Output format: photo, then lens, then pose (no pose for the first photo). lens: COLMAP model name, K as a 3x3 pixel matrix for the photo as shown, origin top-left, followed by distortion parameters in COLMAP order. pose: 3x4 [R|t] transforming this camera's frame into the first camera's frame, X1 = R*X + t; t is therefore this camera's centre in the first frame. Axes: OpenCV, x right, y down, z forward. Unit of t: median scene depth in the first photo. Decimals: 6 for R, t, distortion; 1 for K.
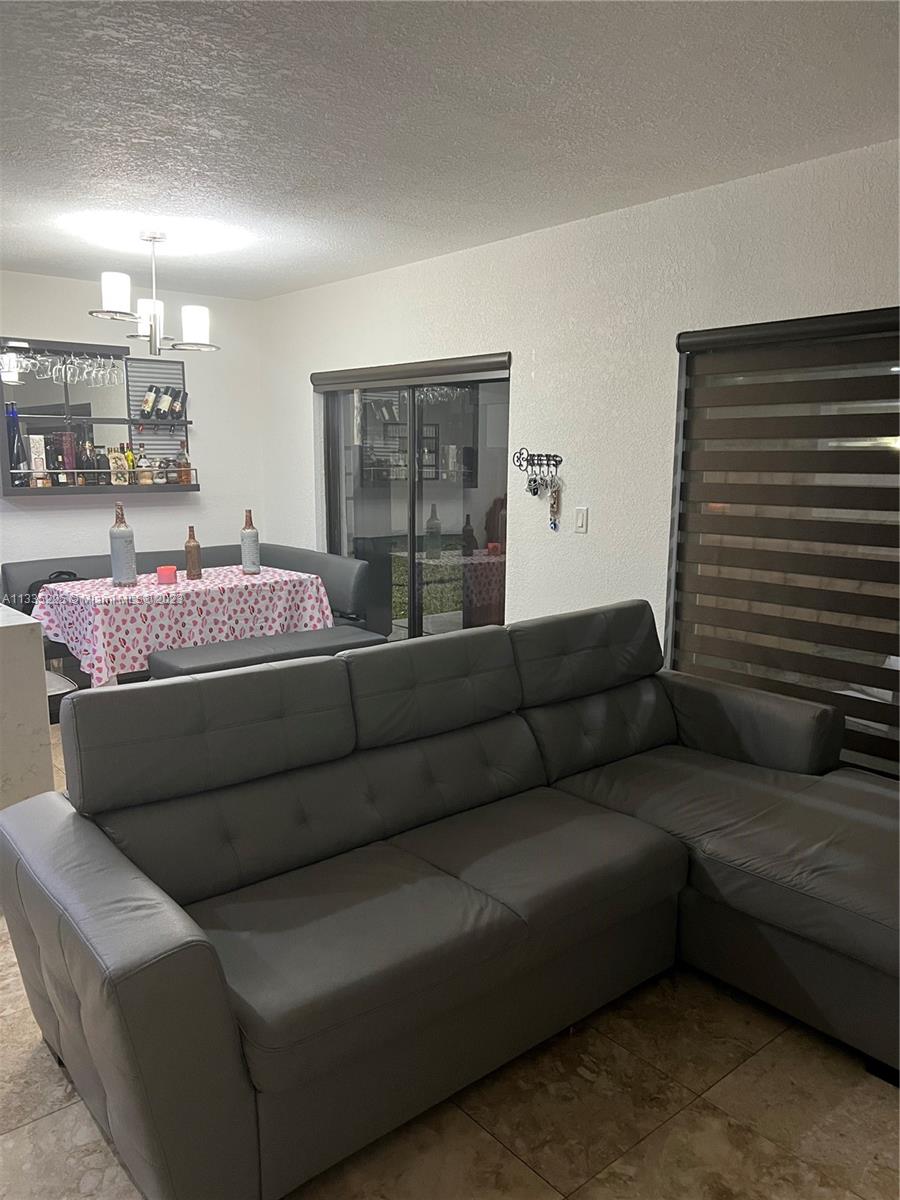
lens RADIAL K [[901.1, 0, 449.9], [0, 901.1, 606.9], [0, 0, 1]] dist [0.080736, -0.091734]
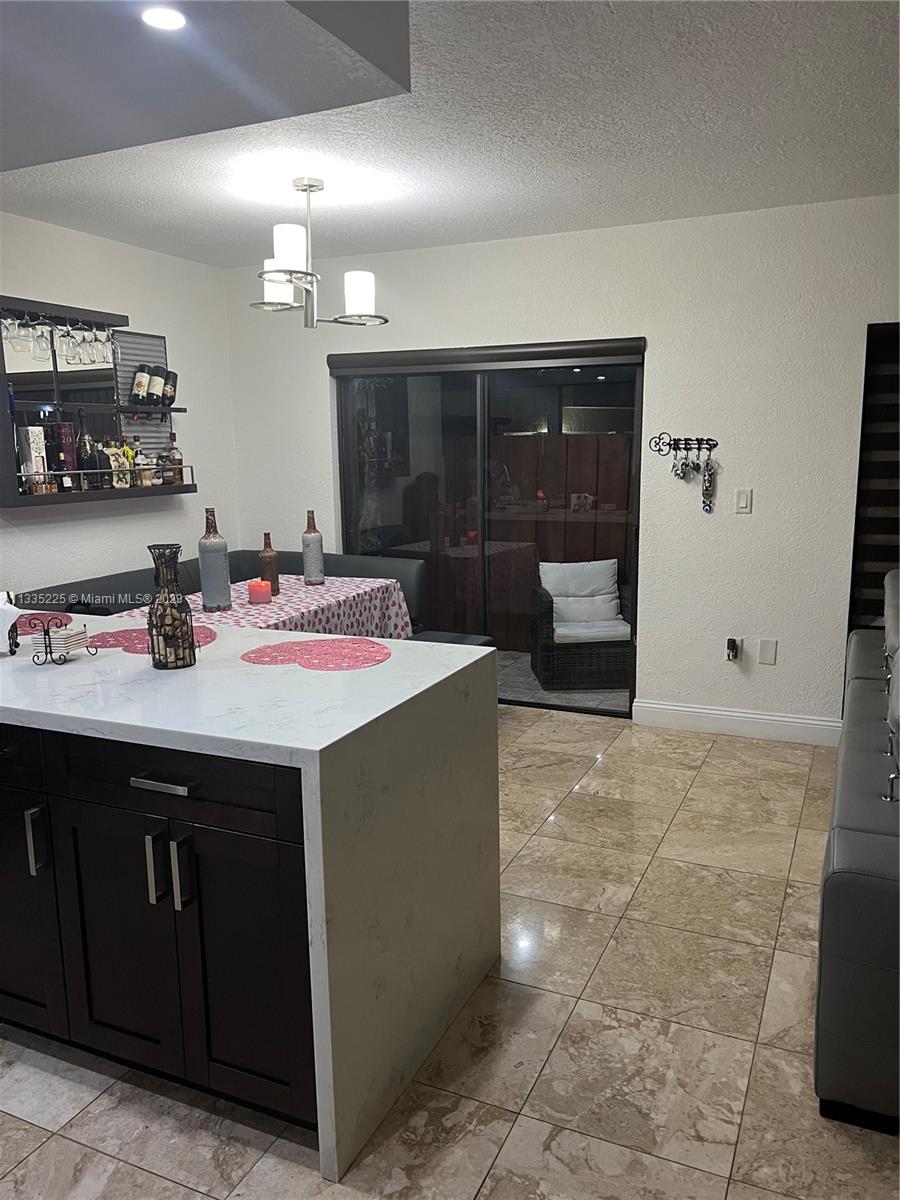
lens RADIAL K [[903.3, 0, 468.2], [0, 903.3, 602.7], [0, 0, 1]] dist [0.061911, -0.075263]
pose [[0.897749, -0.091672, 0.430862, -0.476166], [0.090862, 0.995609, 0.022509, -0.025481], [-0.431034, 0.018941, 0.902137, 0.157487]]
